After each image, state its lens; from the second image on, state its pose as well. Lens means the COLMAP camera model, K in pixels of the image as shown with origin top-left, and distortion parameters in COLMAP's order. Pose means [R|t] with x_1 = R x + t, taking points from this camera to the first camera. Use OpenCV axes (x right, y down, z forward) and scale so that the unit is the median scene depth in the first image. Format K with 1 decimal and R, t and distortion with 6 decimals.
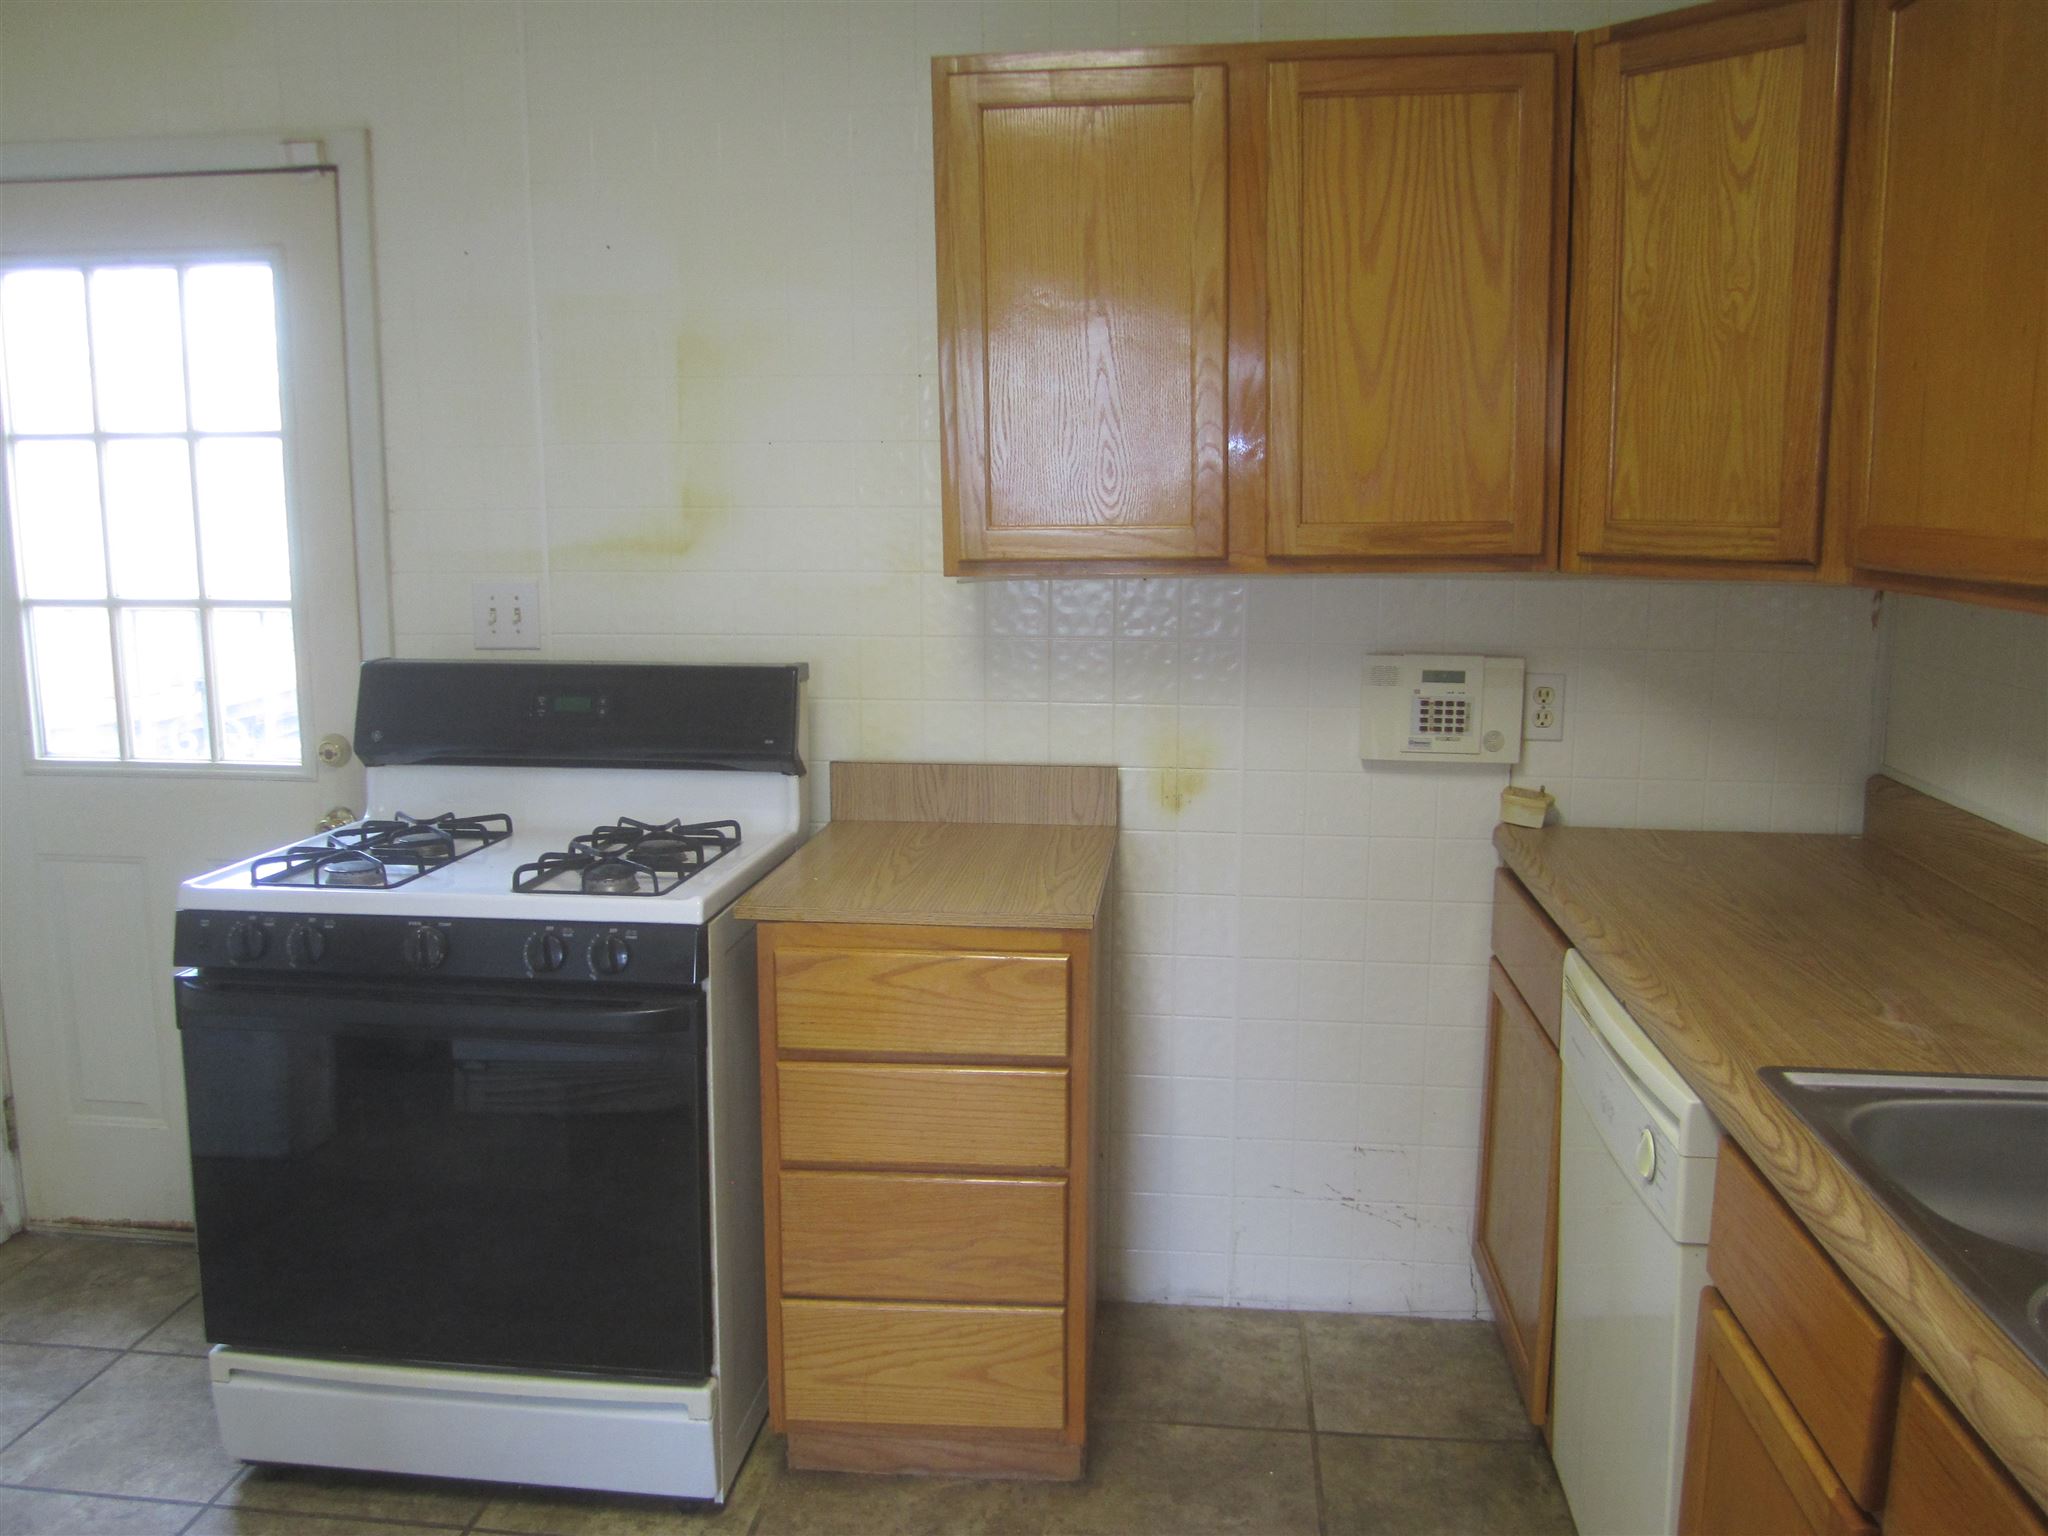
lens RADIAL K [[1687.8, 0, 1020.0], [0, 1687.8, 753.2], [0, 0, 1]] dist [-0.058372, 0.018677]
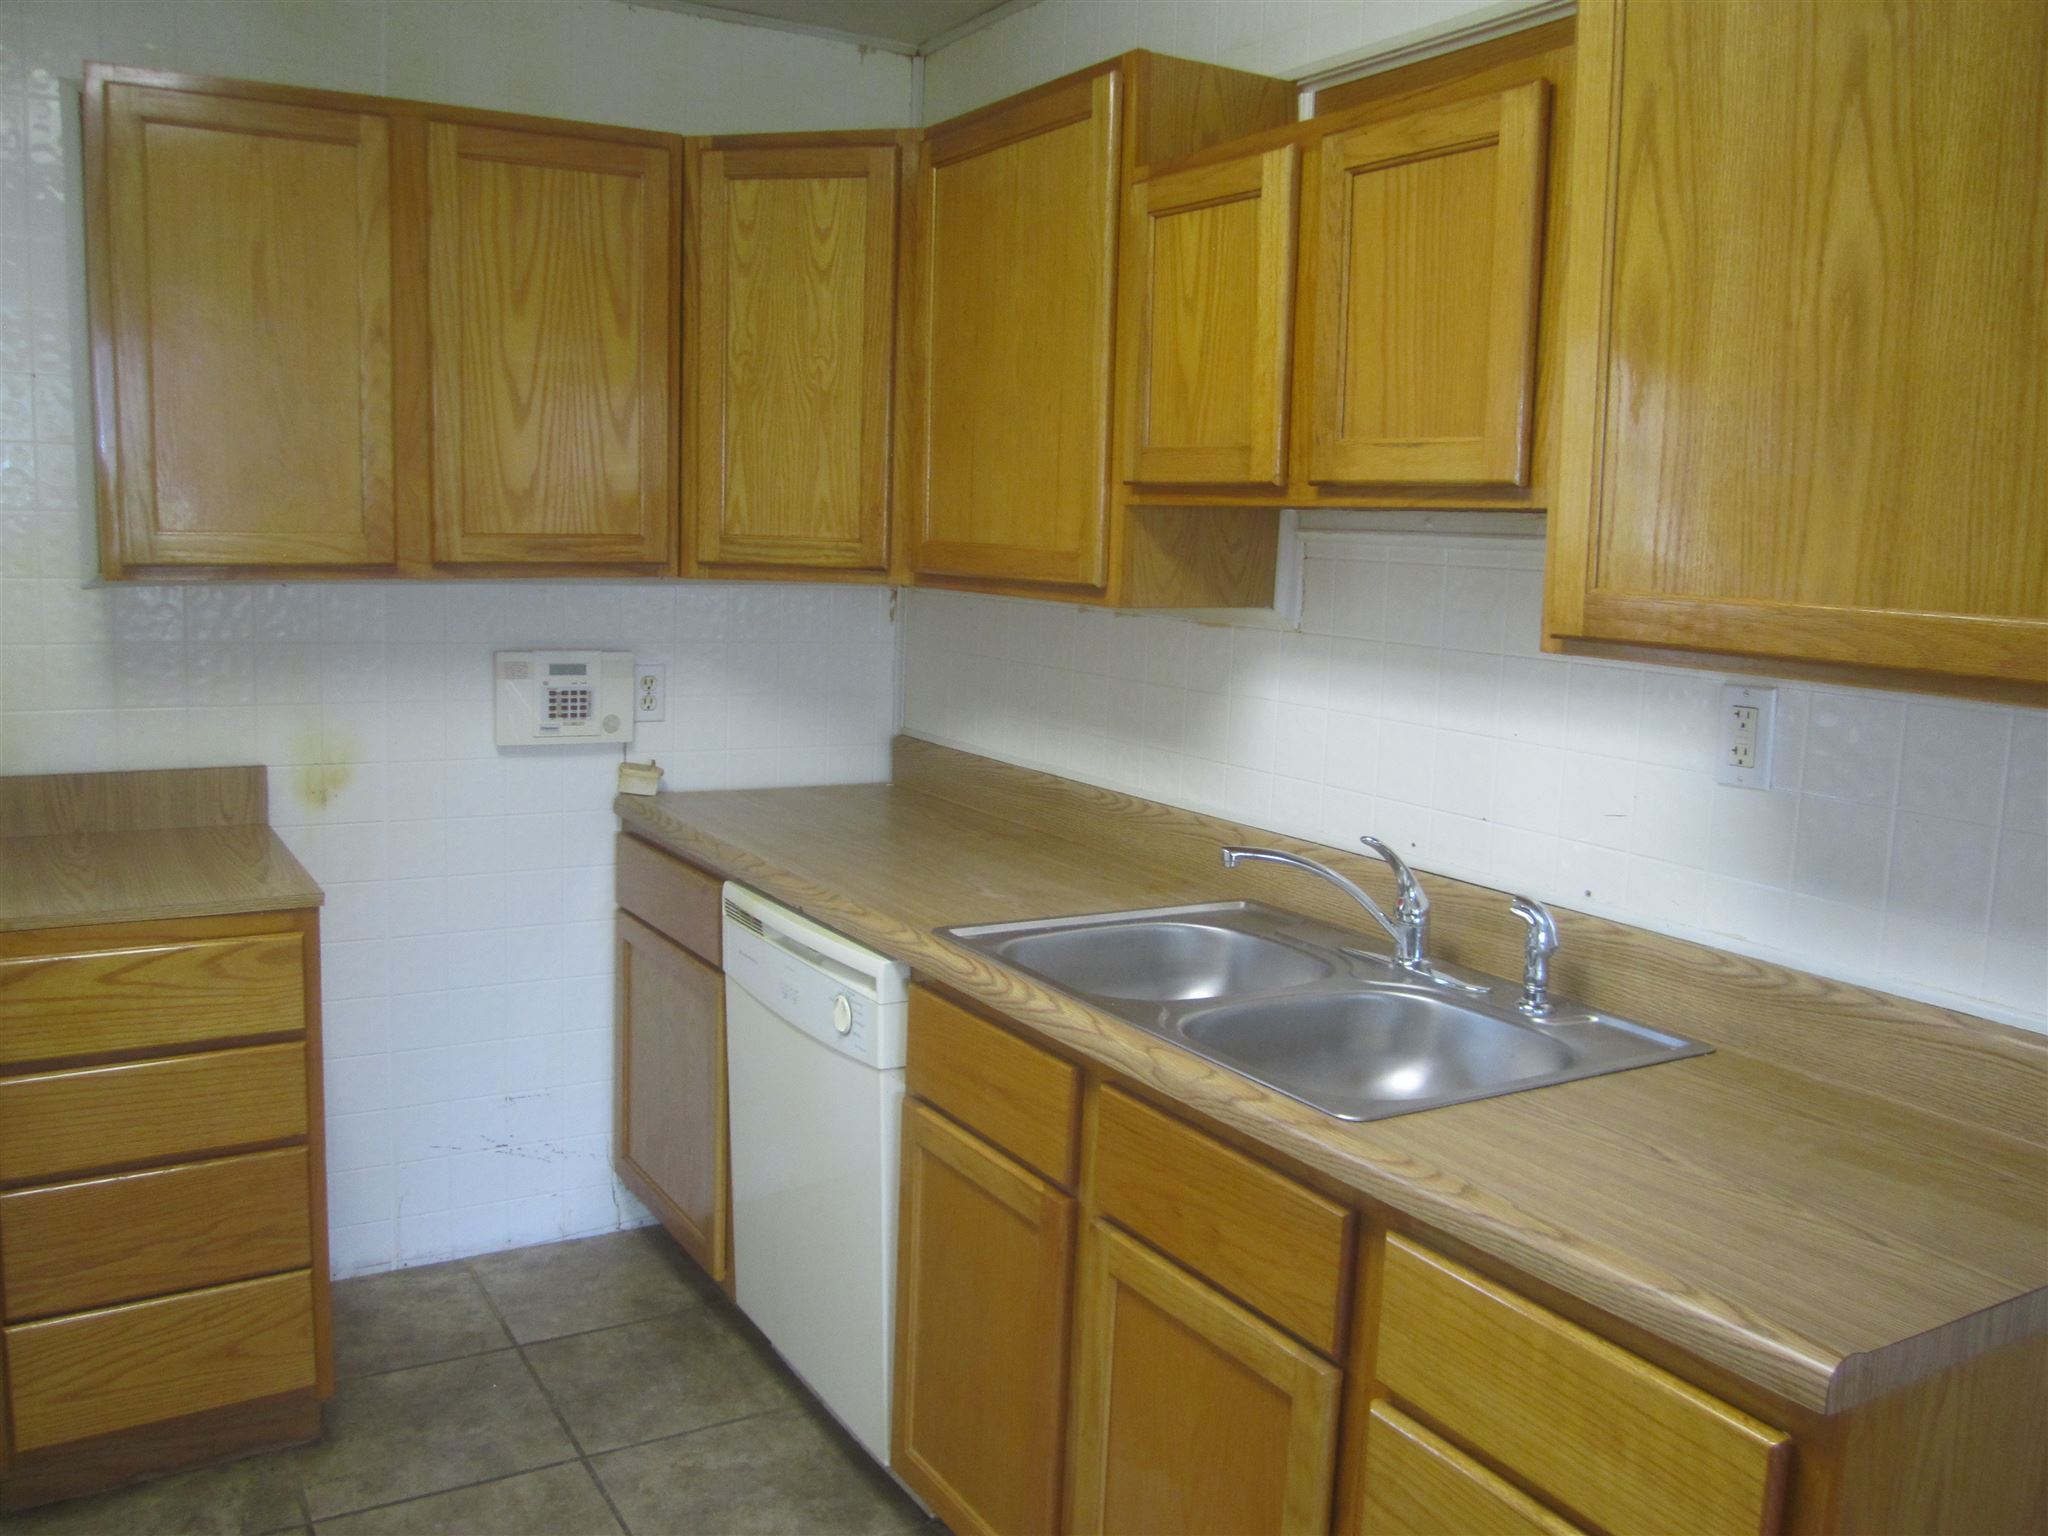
lens RADIAL K [[1687.8, 0, 1020.0], [0, 1687.8, 753.2], [0, 0, 1]] dist [-0.058372, 0.018677]
pose [[0.796837, -0.054579, 0.601723, -0.229106], [0.061320, 0.998075, 0.009326, 0.023192], [-0.601074, 0.029467, 0.798650, -0.116555]]
